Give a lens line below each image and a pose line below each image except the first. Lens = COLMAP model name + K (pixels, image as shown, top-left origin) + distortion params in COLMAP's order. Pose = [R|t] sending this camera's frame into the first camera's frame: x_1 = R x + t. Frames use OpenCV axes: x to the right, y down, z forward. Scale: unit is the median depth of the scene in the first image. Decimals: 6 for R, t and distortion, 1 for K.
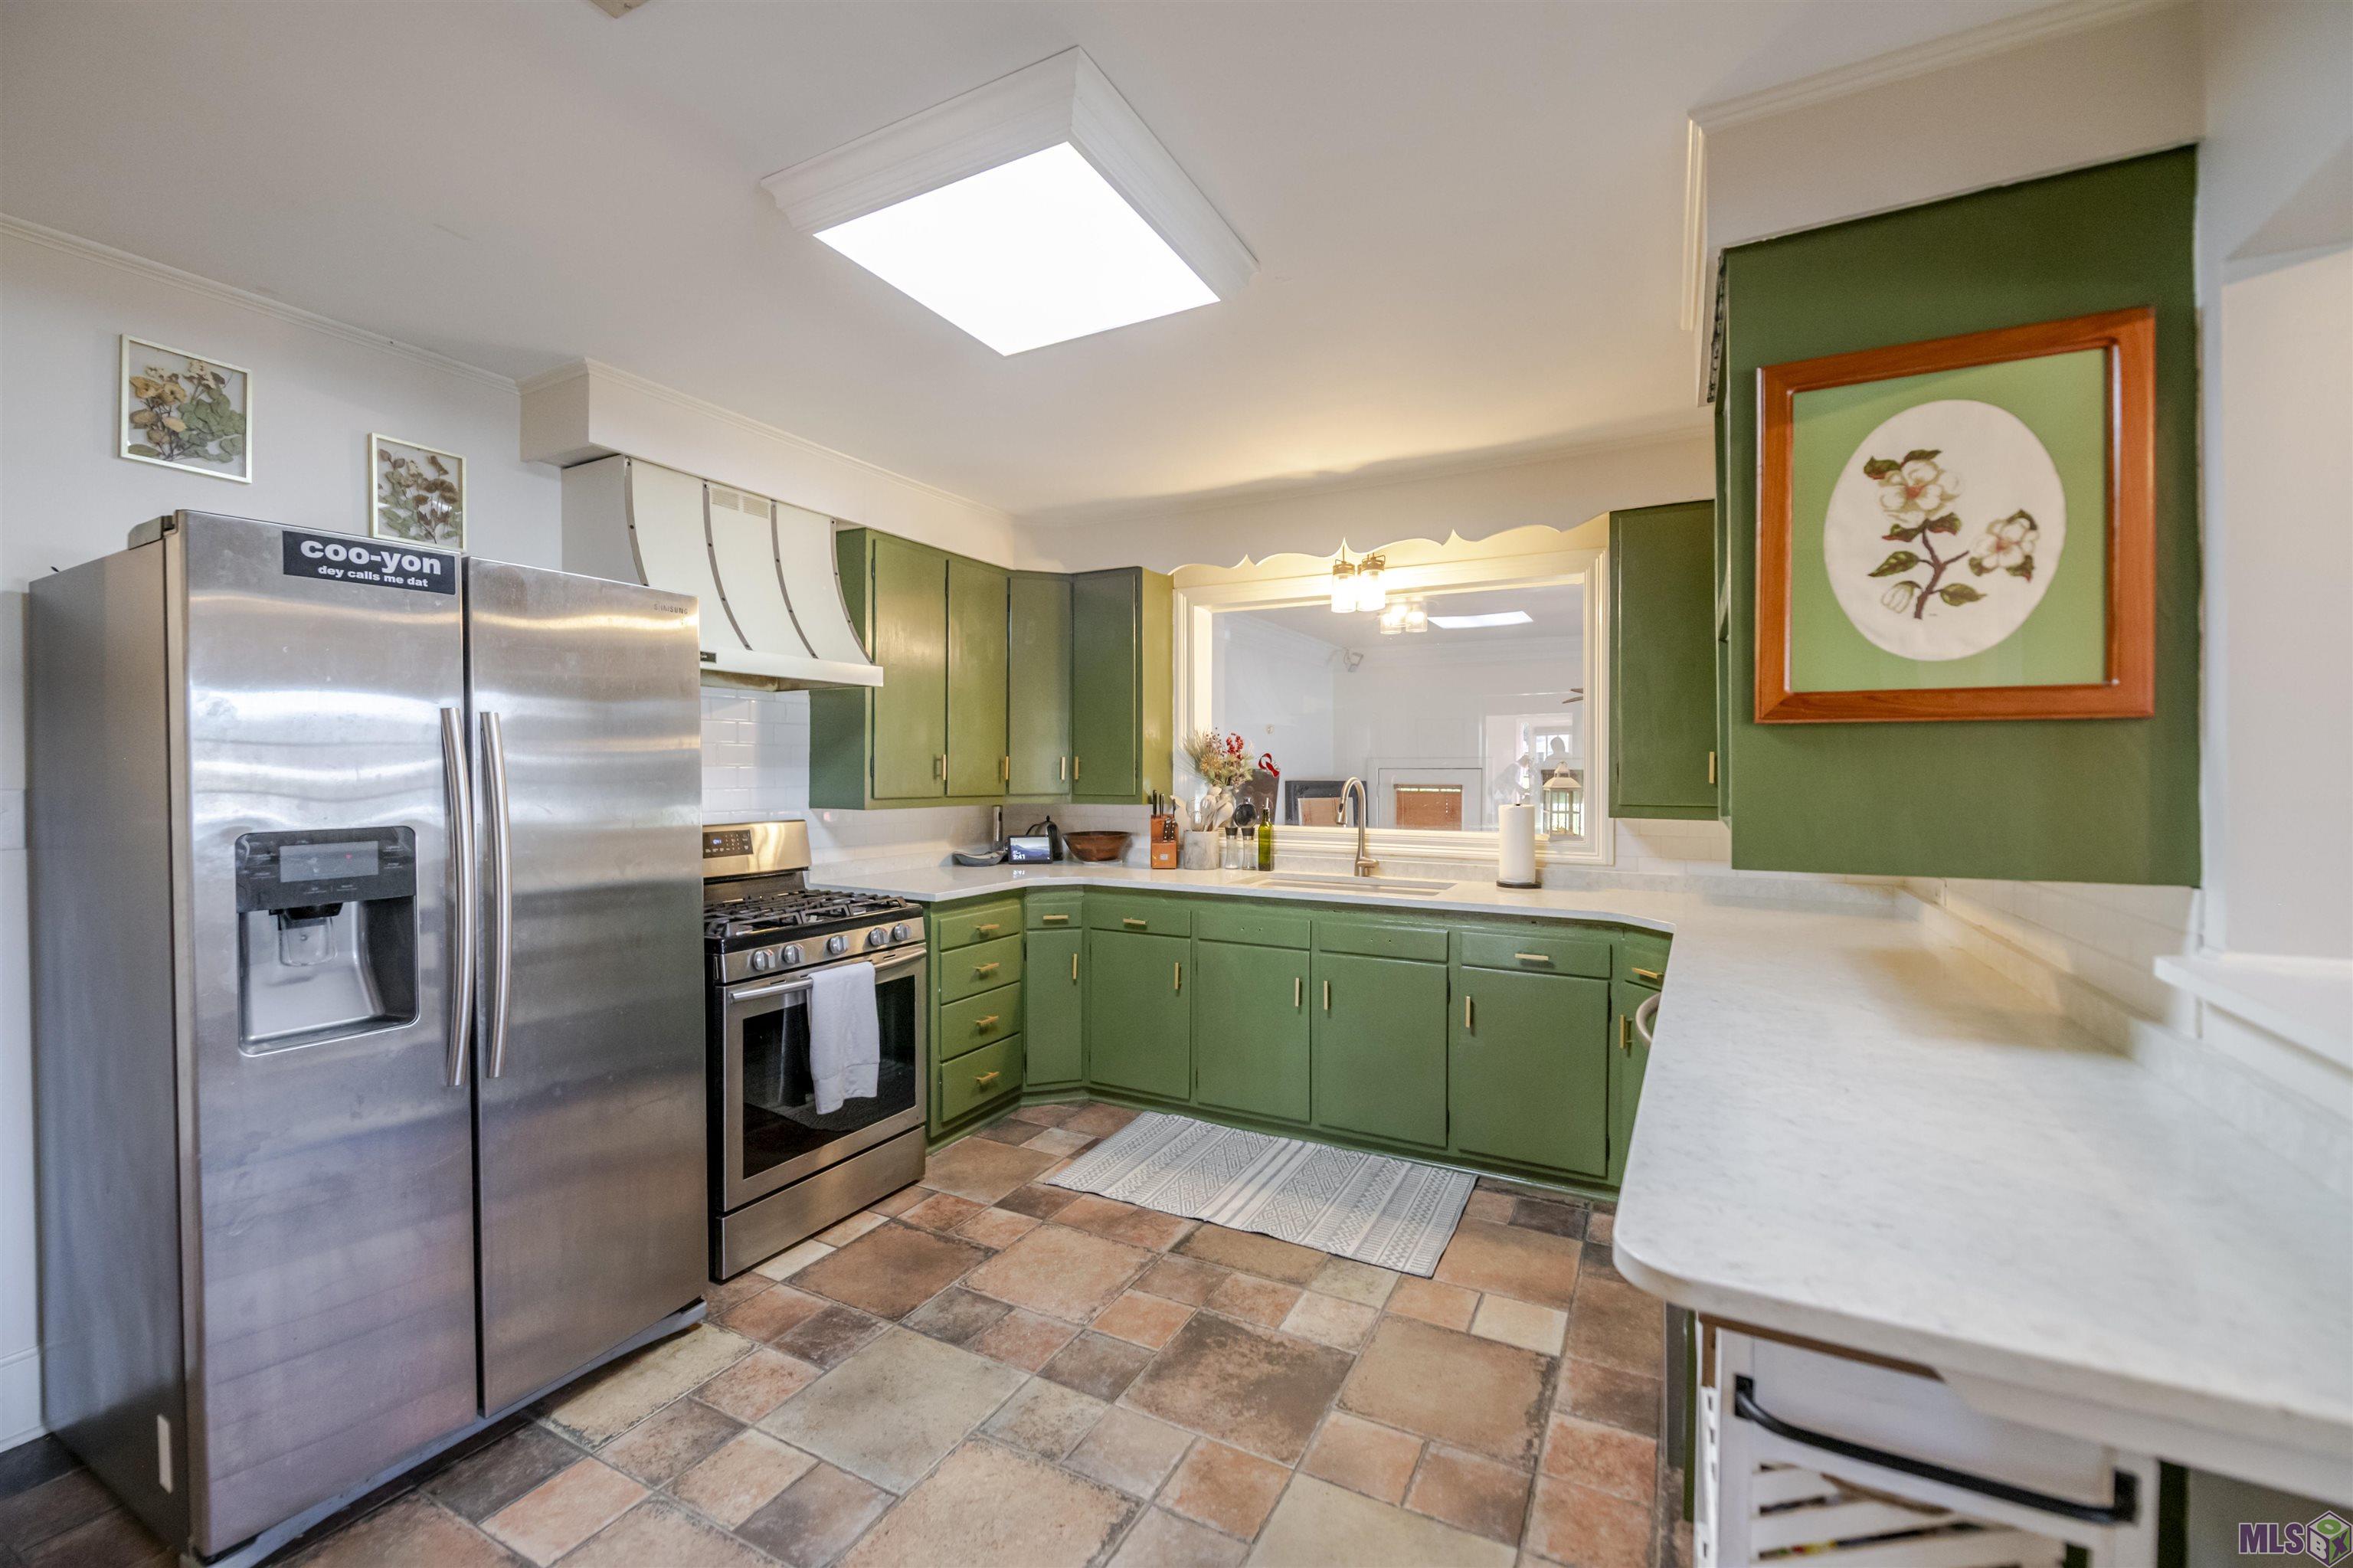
lens RADIAL K [[965.8, 0, 1163.7], [0, 965.8, 776.4], [0, 0, 1]] dist [-0.002624, -0.000692]
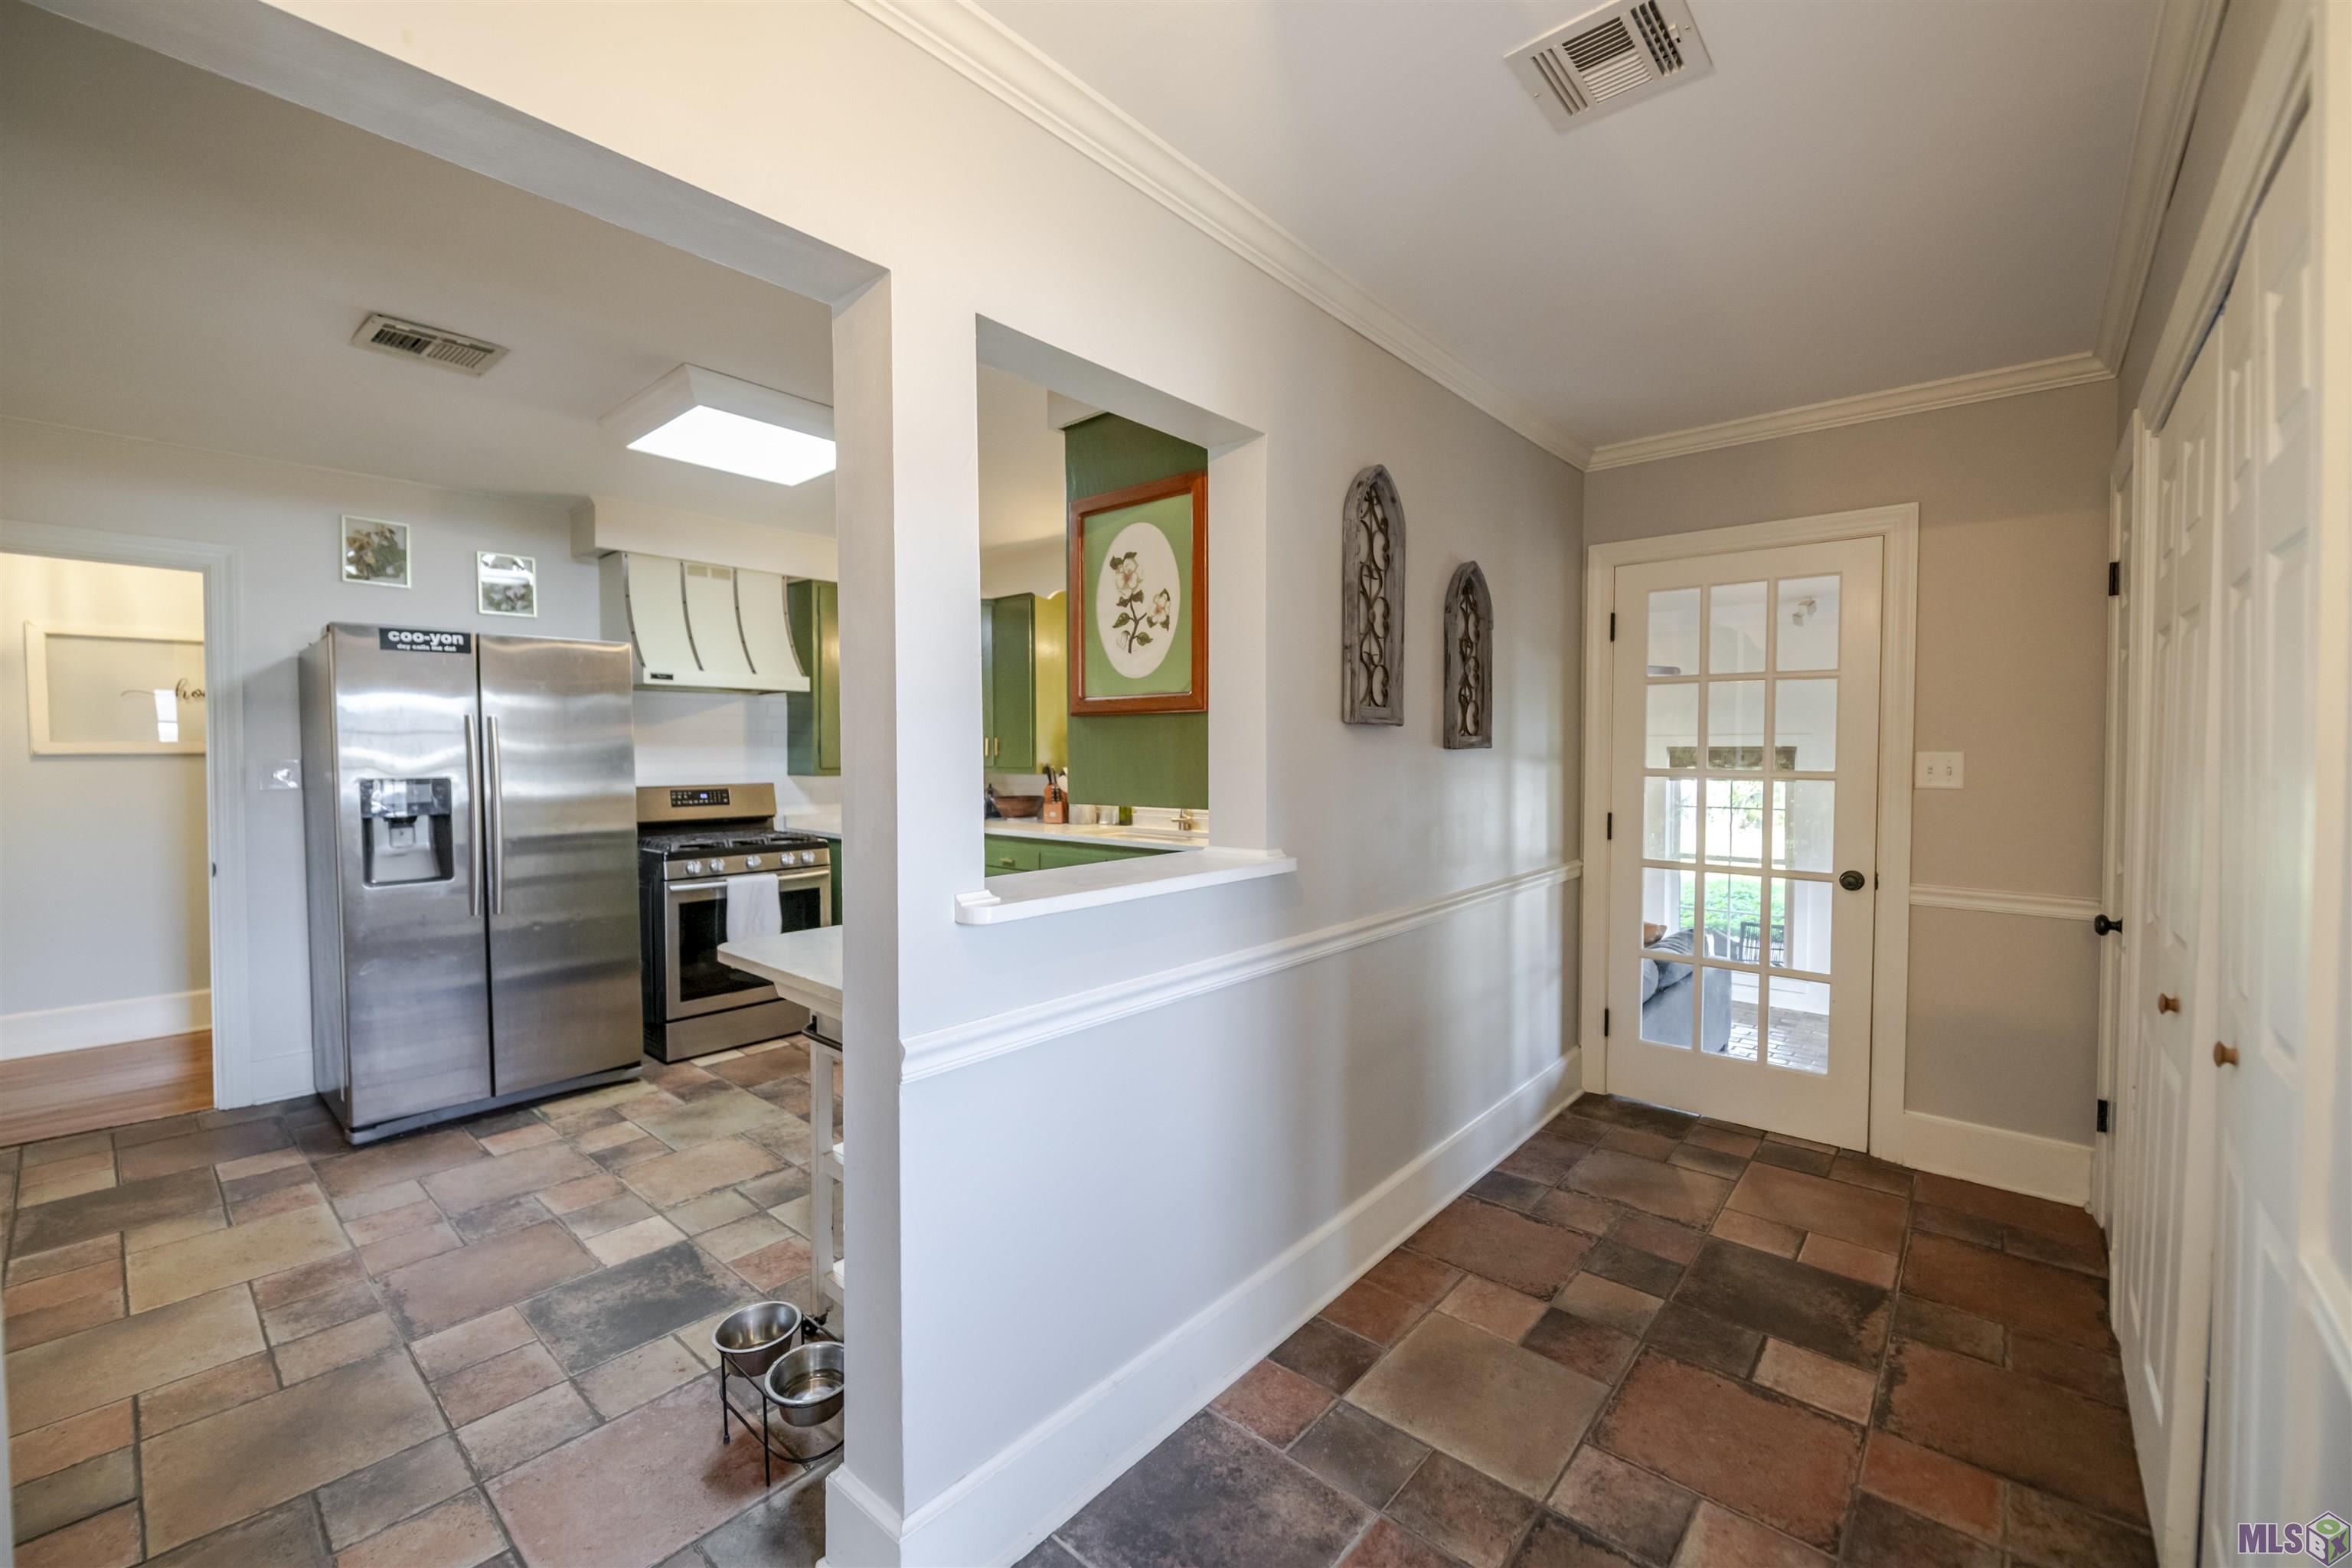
lens RADIAL K [[965.4, 0, 1191.5], [0, 965.4, 779.8], [0, 0, 1]] dist [-0.002624, -0.000692]
pose [[0.974908, 0.002719, -0.222591, 0.970647], [0.002126, 0.999766, 0.021522, 0.016679], [0.222597, -0.021456, 0.974674, -0.478581]]
